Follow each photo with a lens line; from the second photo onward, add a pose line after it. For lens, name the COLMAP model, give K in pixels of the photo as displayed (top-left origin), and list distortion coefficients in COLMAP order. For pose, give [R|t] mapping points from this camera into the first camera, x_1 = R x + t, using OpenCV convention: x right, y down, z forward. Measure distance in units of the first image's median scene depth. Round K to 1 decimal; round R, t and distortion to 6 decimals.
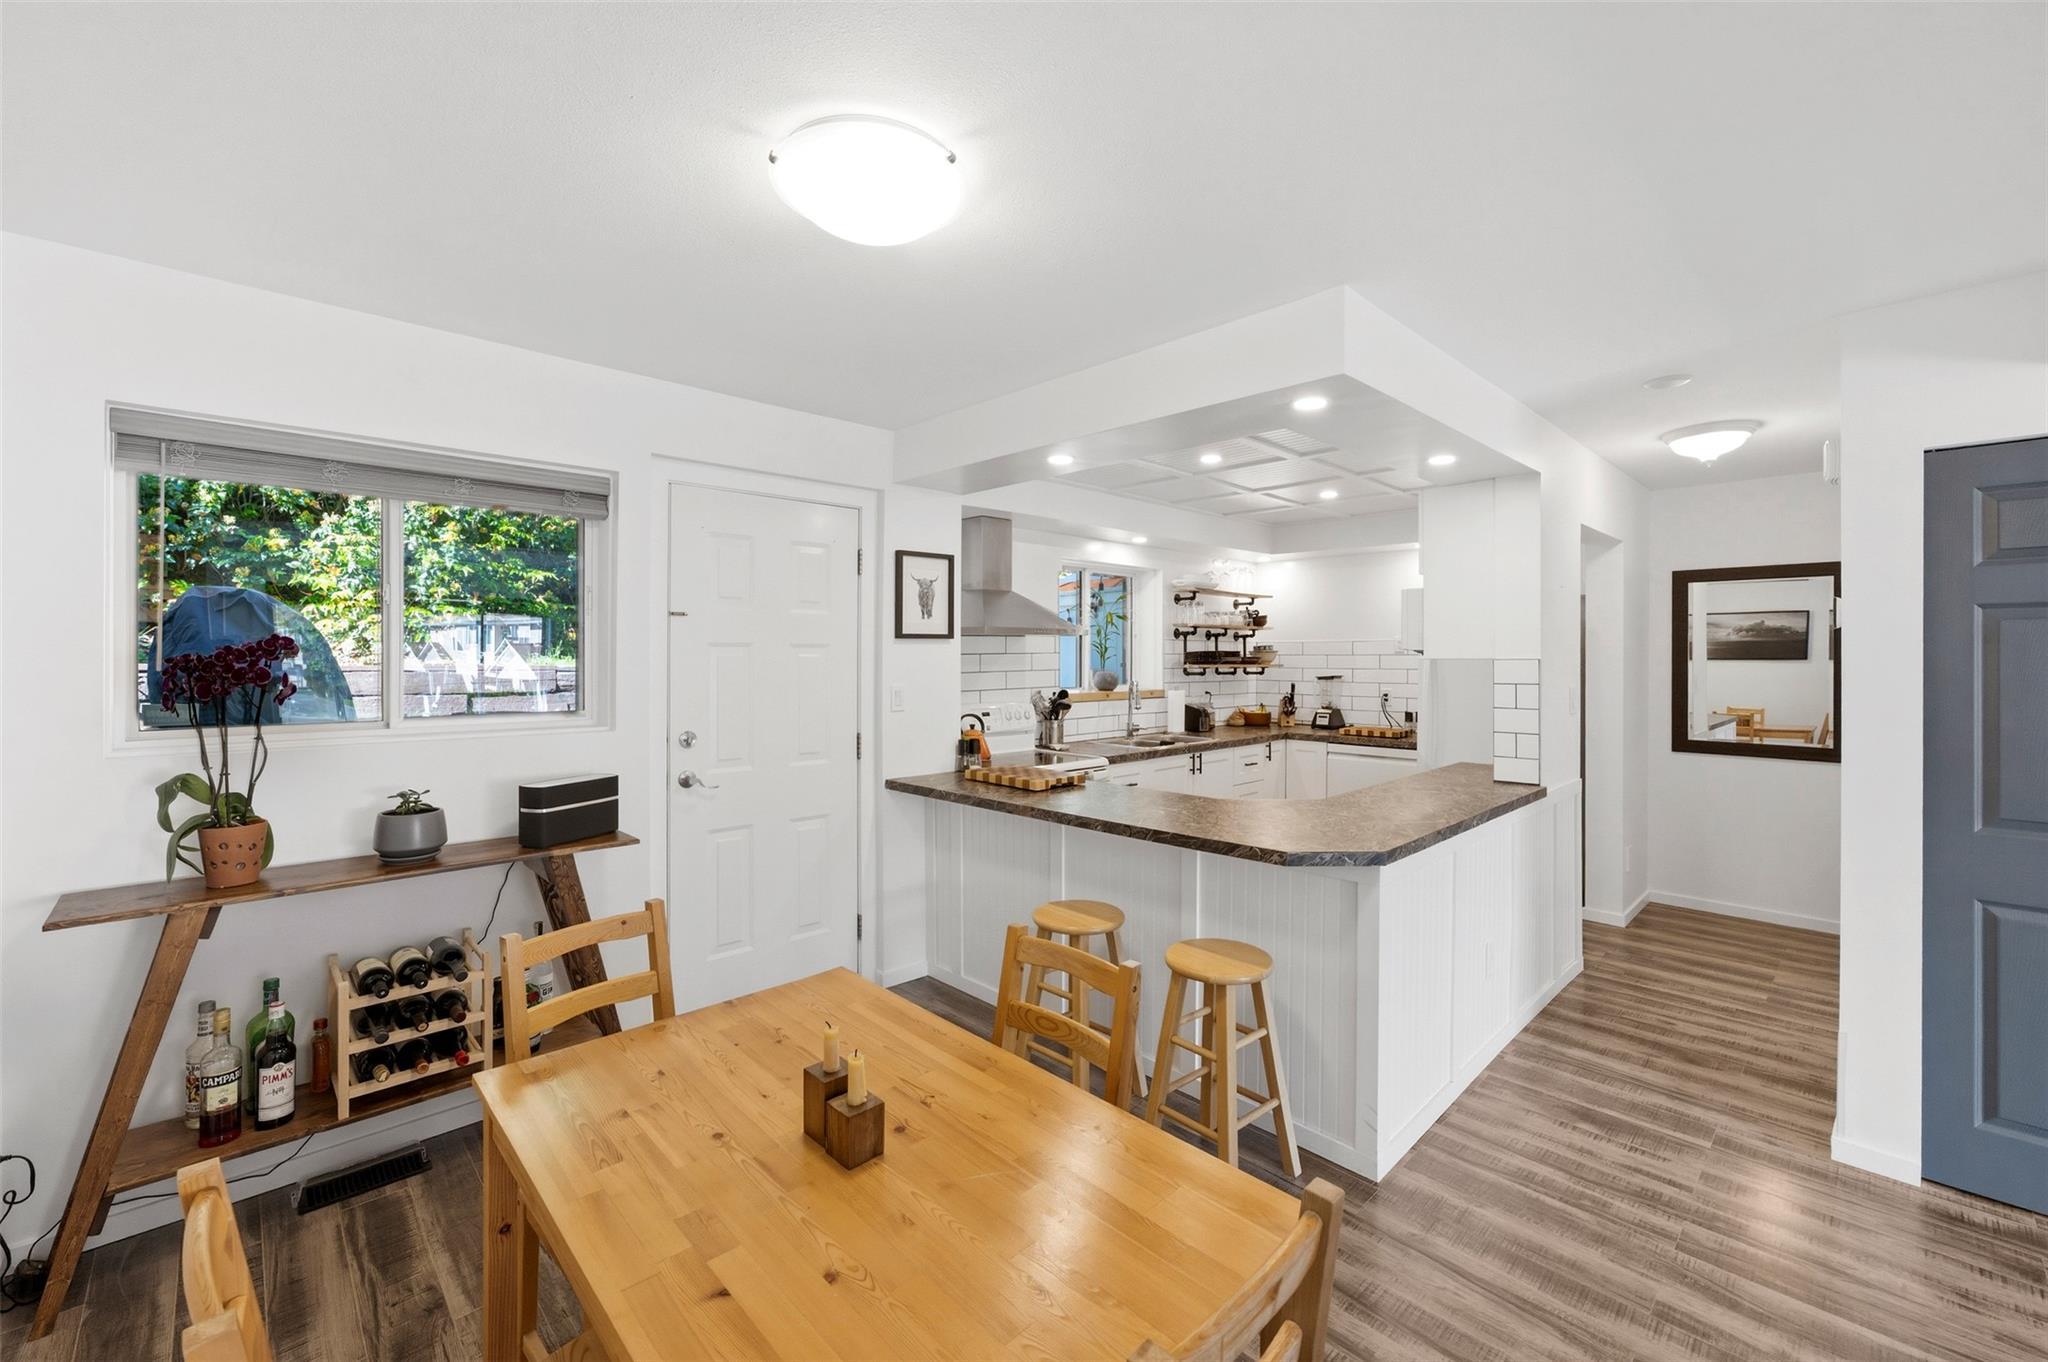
lens RADIAL K [[820.7, 0, 1039.3], [0, 820.7, 664.1], [0, 0, 1]] dist [-0.001750, -0.000008]
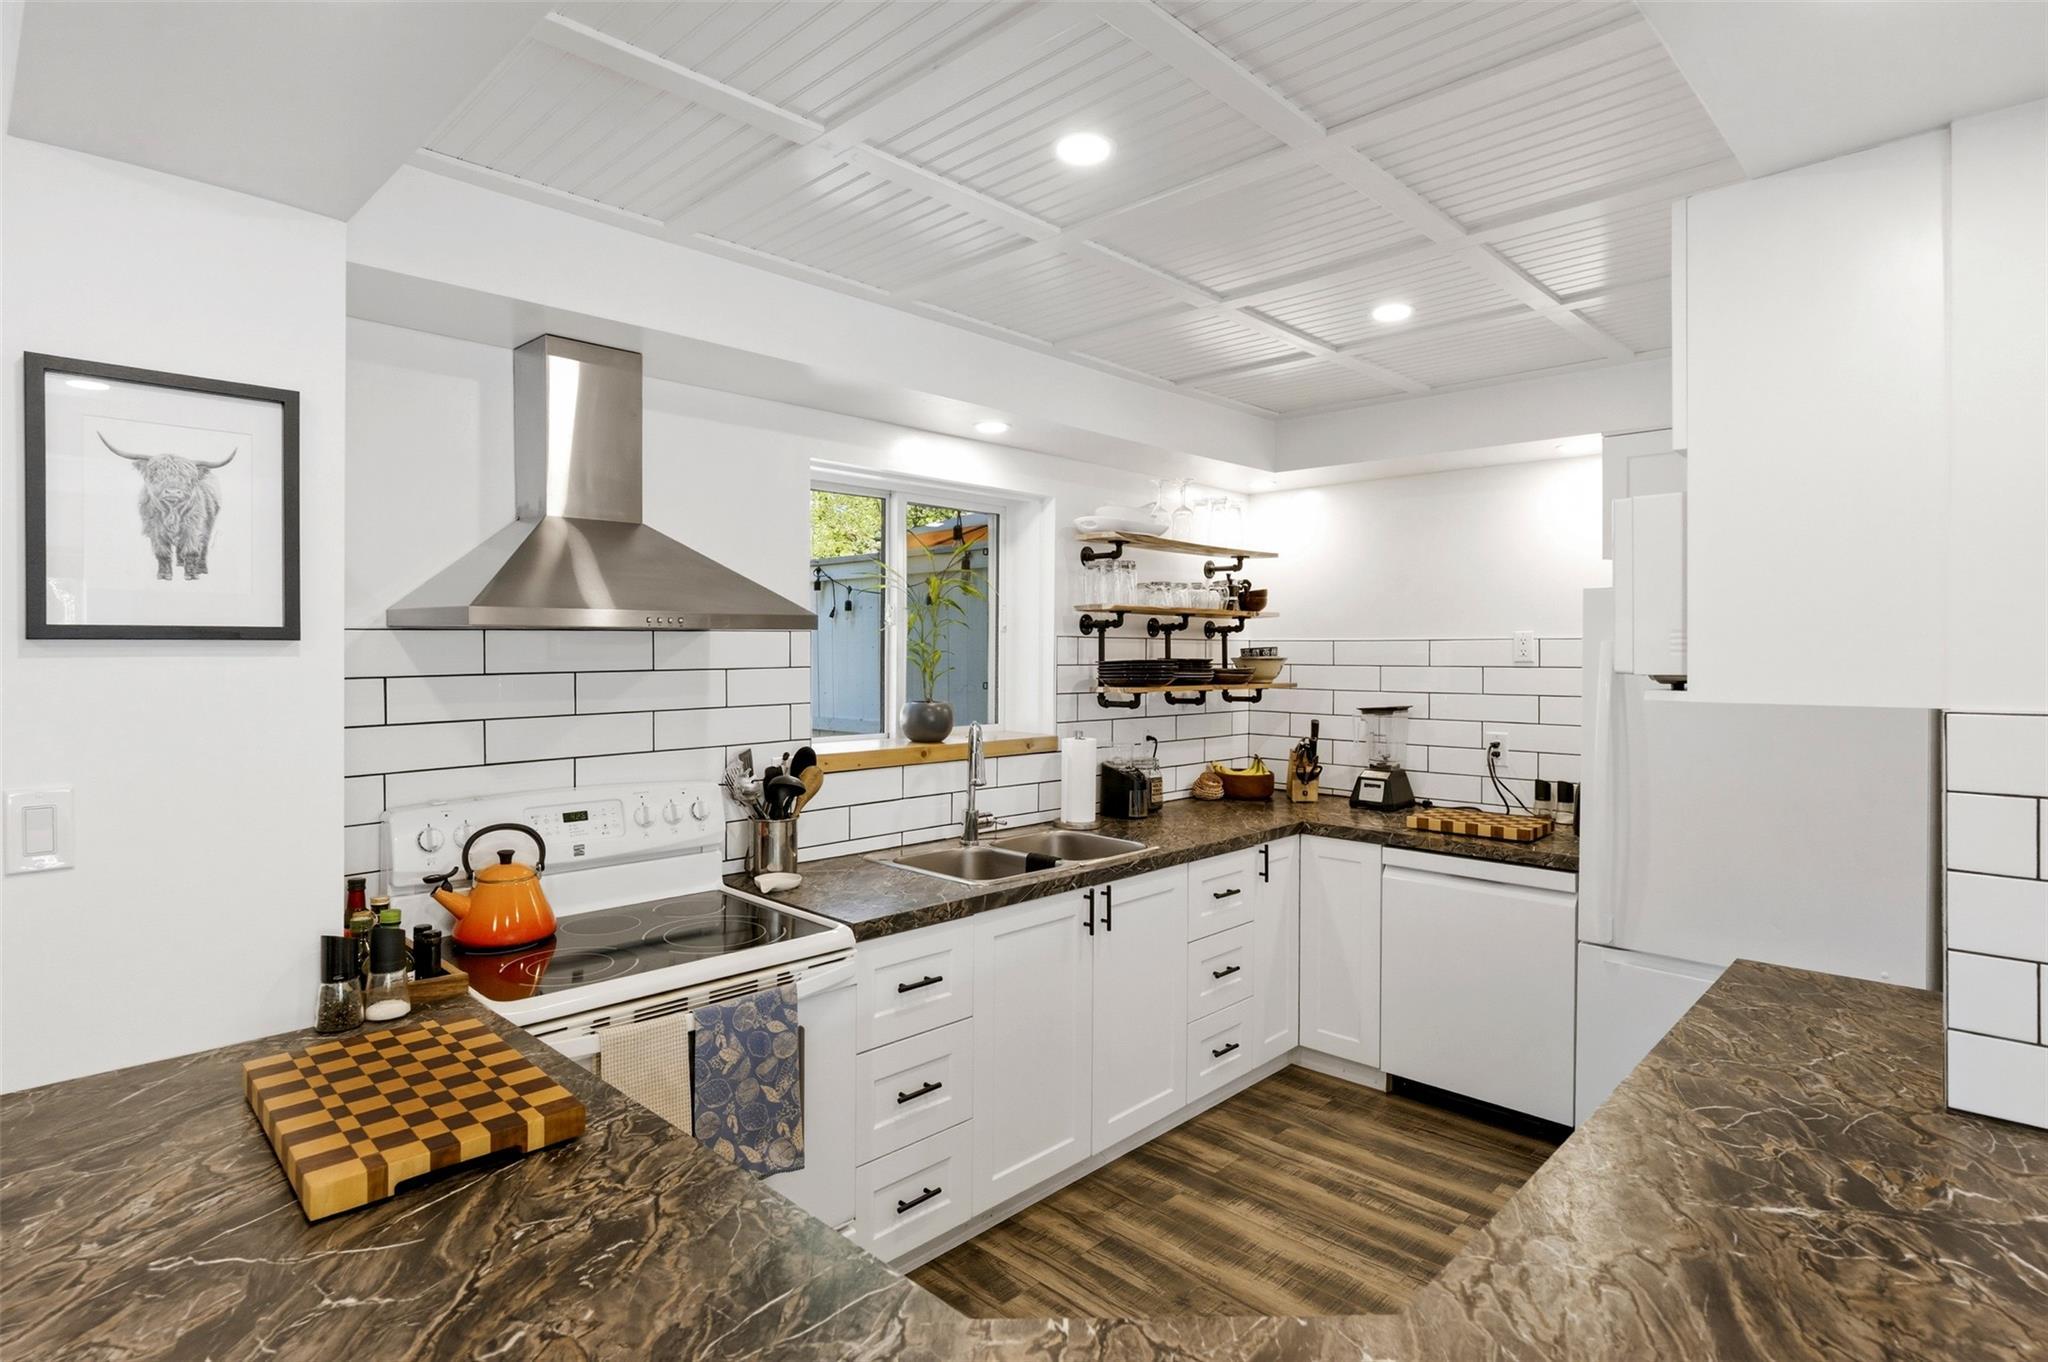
lens RADIAL K [[1050.6, 0, 1010.2], [0, 1050.6, 668.3], [0, 0, 1]] dist [0.022238, 0.000436]
pose [[0.999973, 0.002542, 0.006851, 0.115800], [-0.002586, 0.999976, 0.006387, -0.014015], [-0.006835, -0.006404, 0.999956, 0.348225]]
